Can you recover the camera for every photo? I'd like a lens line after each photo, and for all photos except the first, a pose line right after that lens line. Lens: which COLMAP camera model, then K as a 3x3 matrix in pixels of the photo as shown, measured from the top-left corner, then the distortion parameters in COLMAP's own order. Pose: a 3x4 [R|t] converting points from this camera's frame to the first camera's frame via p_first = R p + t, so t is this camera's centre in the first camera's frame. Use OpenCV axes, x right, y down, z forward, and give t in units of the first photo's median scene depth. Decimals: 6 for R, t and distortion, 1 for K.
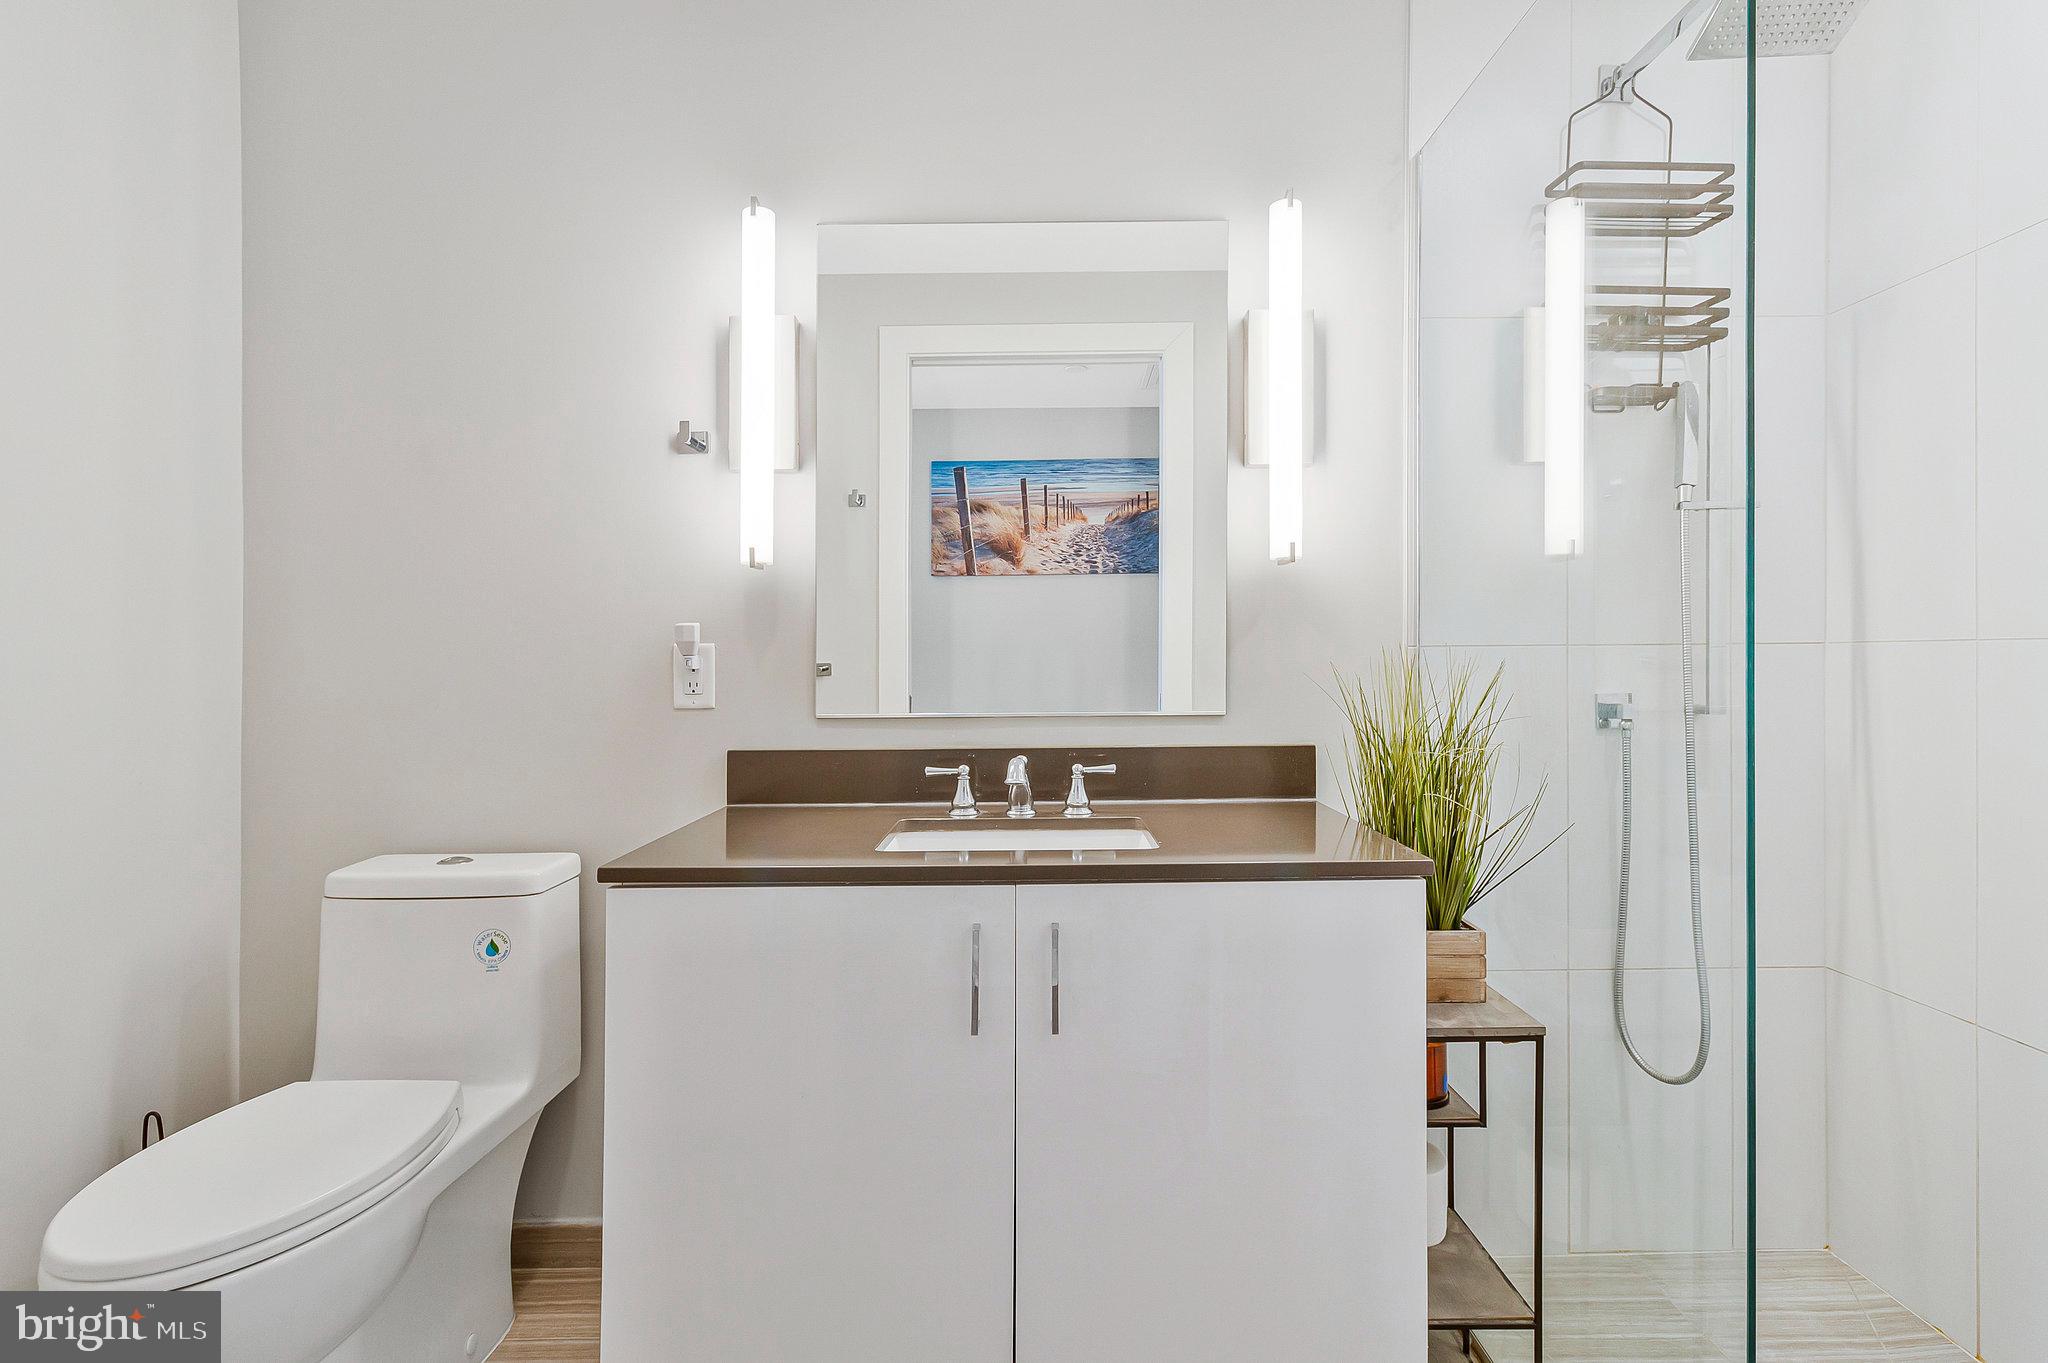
lens RADIAL K [[1085.7, 0, 1021.5], [0, 1085.7, 660.3], [0, 0, 1]] dist [0.005225, 0.000356]
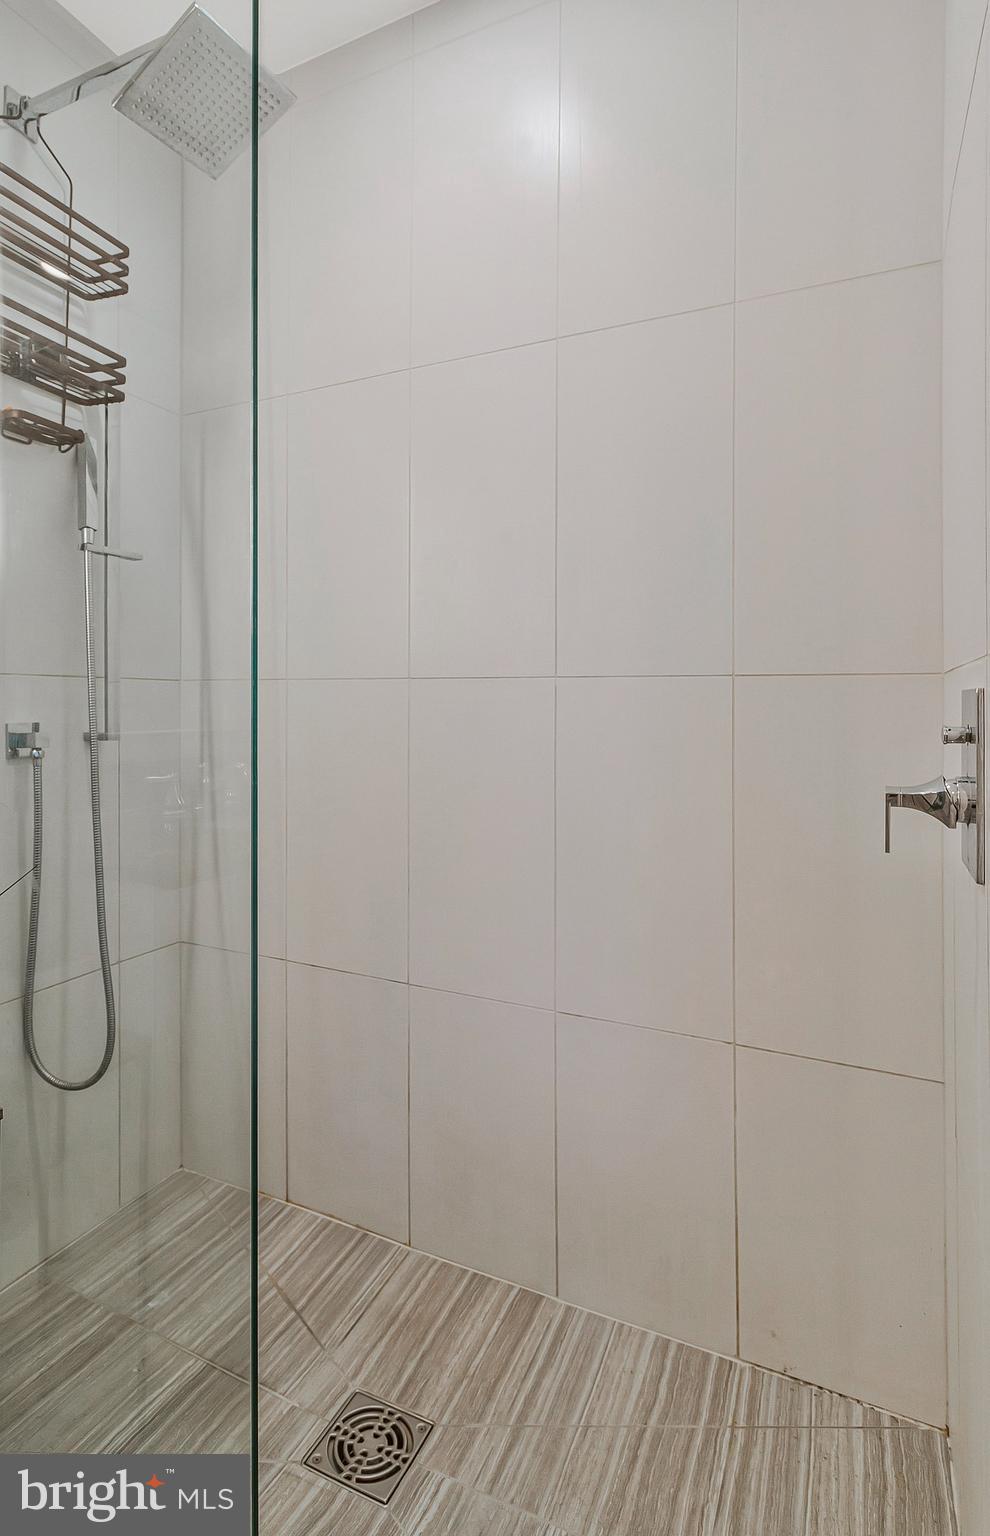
lens RADIAL K [[827.3, 0, 488.6], [0, 827.3, 716.3], [0, 0, 1]] dist [0.005769, 0.001139]
pose [[0.446588, -0.003127, 0.894734, 0.051971], [-0.003243, 0.999982, 0.005113, 0.019037], [-0.894734, -0.005185, 0.446569, 0.272671]]
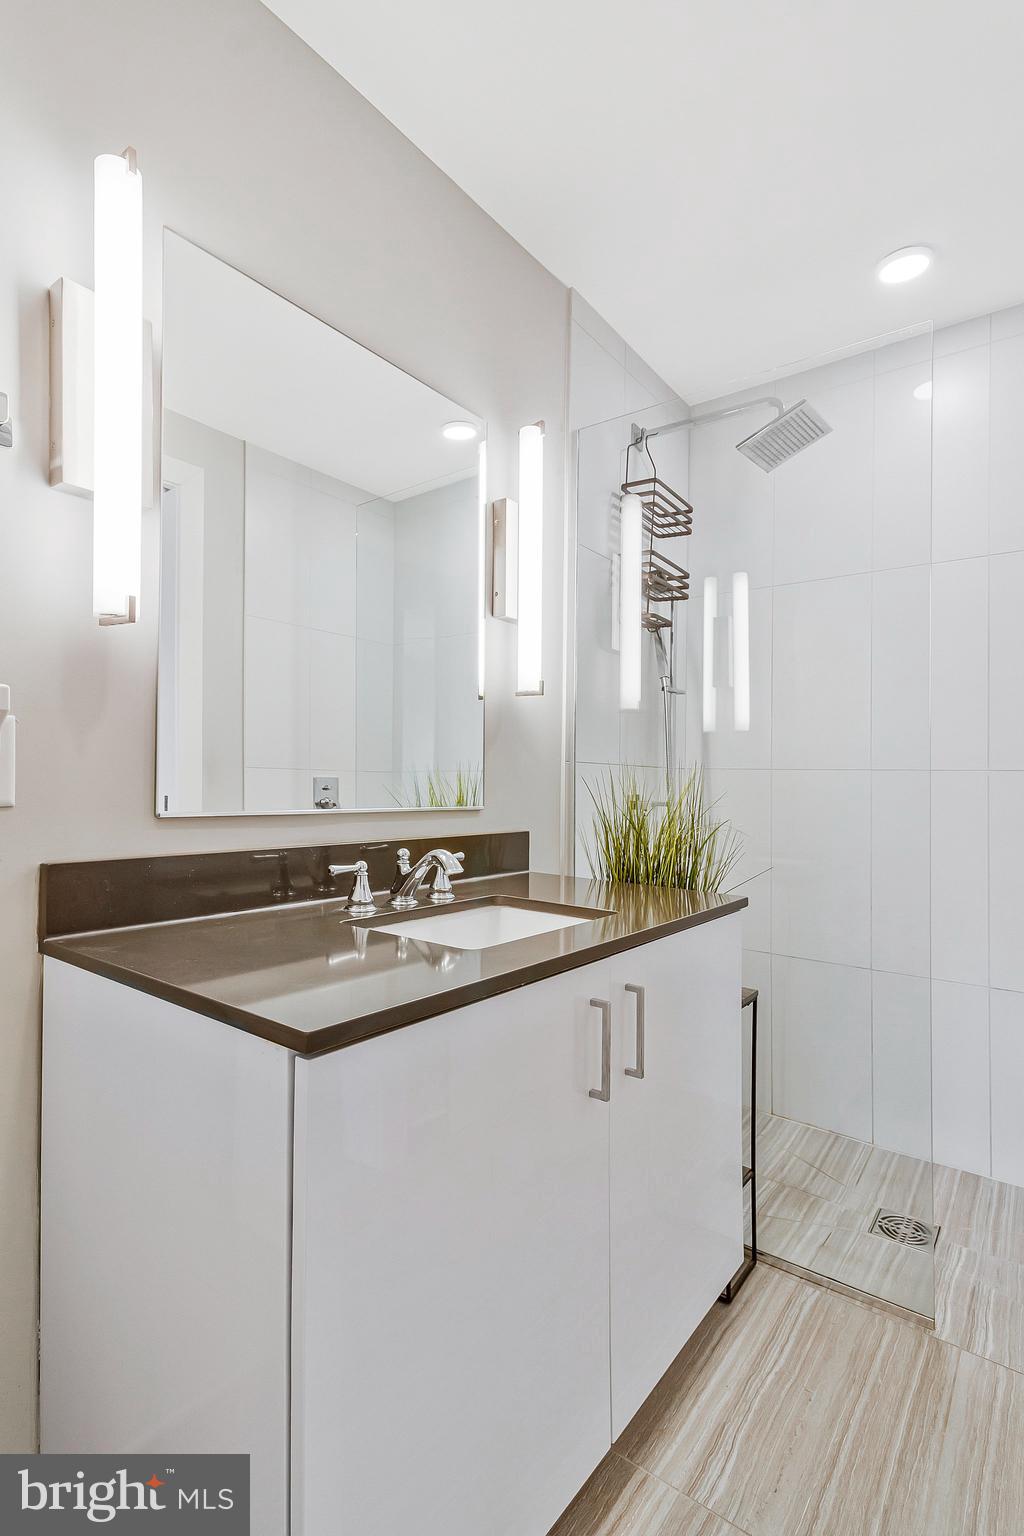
lens RADIAL K [[814.3, 0, 514.5], [0, 814.3, 753.4], [0, 0, 1]] dist [0.005225, 0.000356]
pose [[0.573874, 0.047550, 0.817562, -0.615852], [-0.020898, 0.998838, -0.043424, 0.026102], [-0.818677, 0.007835, 0.574201, 0.444859]]
